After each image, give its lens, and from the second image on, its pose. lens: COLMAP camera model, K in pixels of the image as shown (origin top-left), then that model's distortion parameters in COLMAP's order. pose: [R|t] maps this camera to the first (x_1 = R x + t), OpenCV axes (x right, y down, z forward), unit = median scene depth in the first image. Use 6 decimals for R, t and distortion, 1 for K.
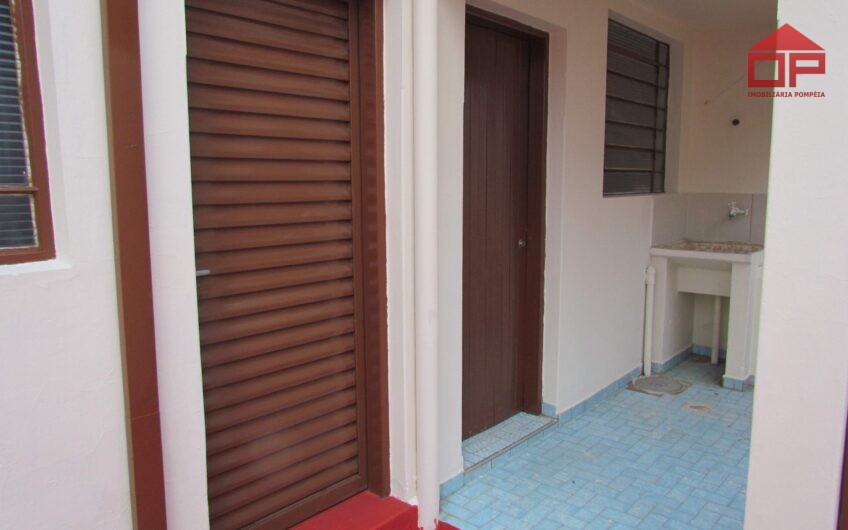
lens RADIAL K [[612.6, 0, 424.0], [0, 612.6, 265.0], [0, 0, 1]] dist [-0.003316, -0.000542]
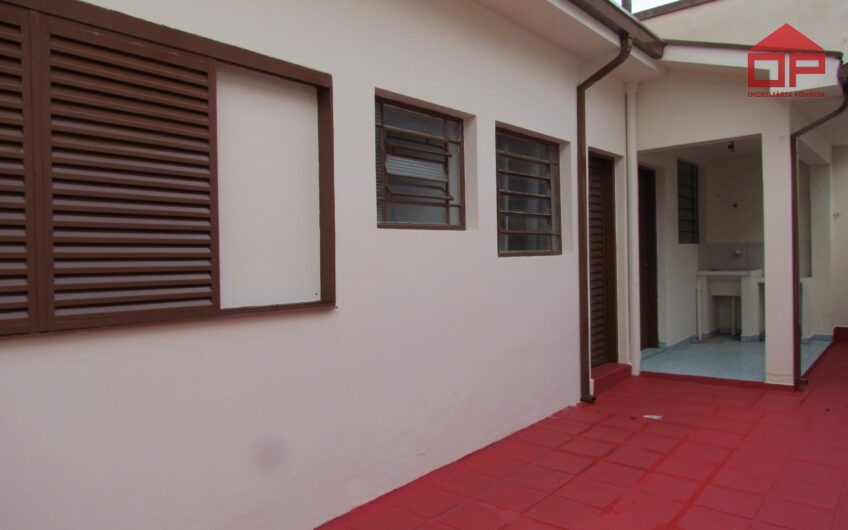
lens RADIAL K [[630.5, 0, 424.0], [0, 630.5, 265.0], [0, 0, 1]] dist [0.003359, 0.002470]
pose [[0.998537, -0.014729, 0.052029, -0.583396], [0.020806, 0.992765, -0.118260, 0.168417], [-0.049911, 0.119169, 0.991619, -0.909960]]
